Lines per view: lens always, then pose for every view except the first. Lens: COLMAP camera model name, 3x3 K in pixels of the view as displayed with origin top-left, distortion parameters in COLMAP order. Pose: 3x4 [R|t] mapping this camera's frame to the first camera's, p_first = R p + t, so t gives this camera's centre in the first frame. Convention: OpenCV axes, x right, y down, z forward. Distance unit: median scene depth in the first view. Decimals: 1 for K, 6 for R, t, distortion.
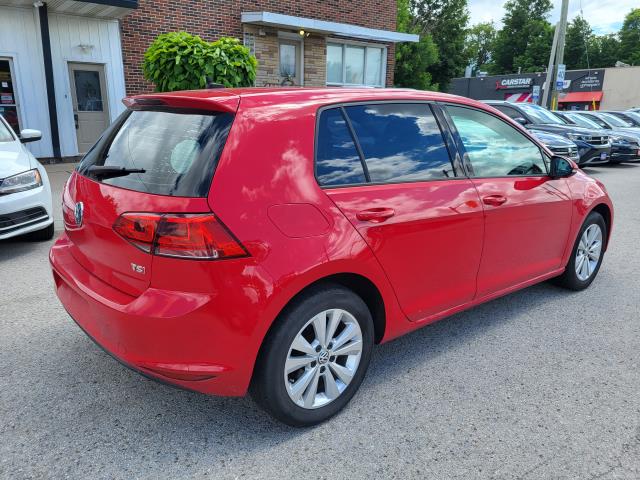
lens RADIAL K [[496.5, 0, 320.0], [0, 496.5, 240.0], [0, 0, 1]] dist [0.071981, -0.068063]
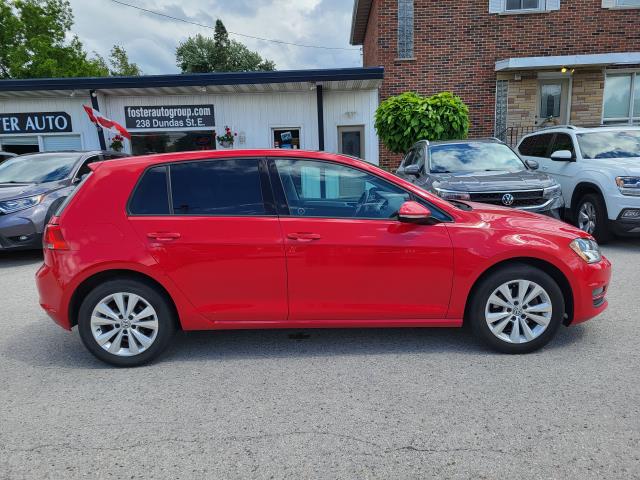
lens RADIAL K [[496.5, 0, 320.0], [0, 496.5, 240.0], [0, 0, 1]] dist [0.071981, -0.068063]
pose [[0.754624, 0.067968, -0.652627, 0.274113], [-0.123584, 0.991542, -0.039634, -0.007025], [0.644414, 0.110563, 0.756642, 0.032519]]
